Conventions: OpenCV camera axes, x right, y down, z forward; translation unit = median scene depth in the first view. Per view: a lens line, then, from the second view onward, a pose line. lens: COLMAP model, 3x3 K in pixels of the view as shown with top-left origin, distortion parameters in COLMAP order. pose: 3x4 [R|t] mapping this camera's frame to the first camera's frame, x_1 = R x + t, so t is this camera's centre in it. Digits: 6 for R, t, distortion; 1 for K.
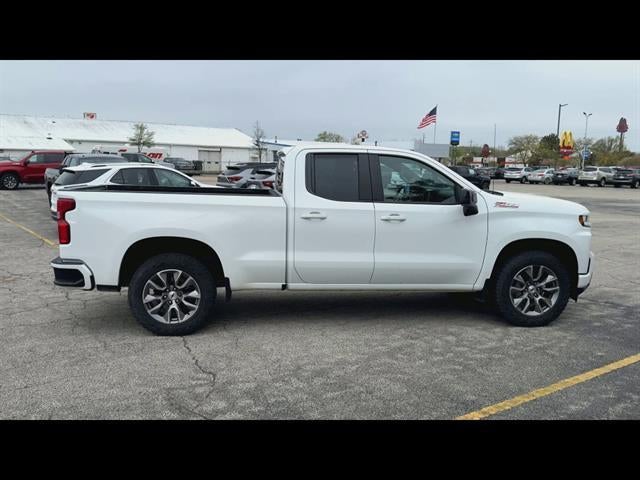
lens RADIAL K [[581.3, 0, 323.2], [0, 581.3, 256.8], [0, 0, 1]] dist [0.139029, -0.248632]
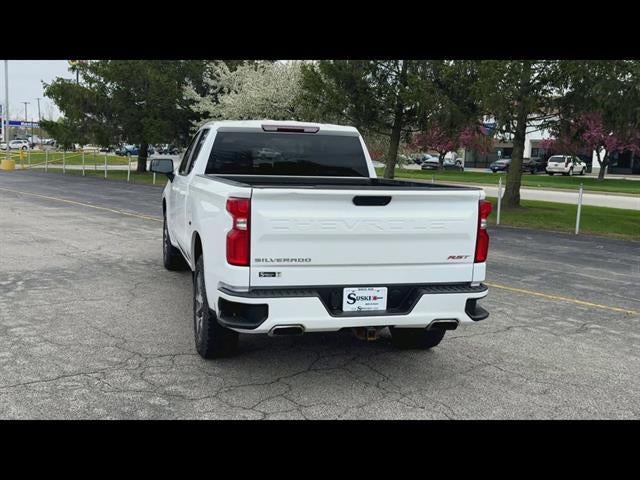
lens RADIAL K [[666.7, 0, 290.7], [0, 666.7, 247.6], [0, 0, 1]] dist [0.108094, -0.004730]
pose [[-0.123985, -0.163618, 0.978702, -1.136633], [0.116696, 0.977063, 0.178127, -0.199685], [-0.985398, 0.136296, -0.102047, 1.221062]]
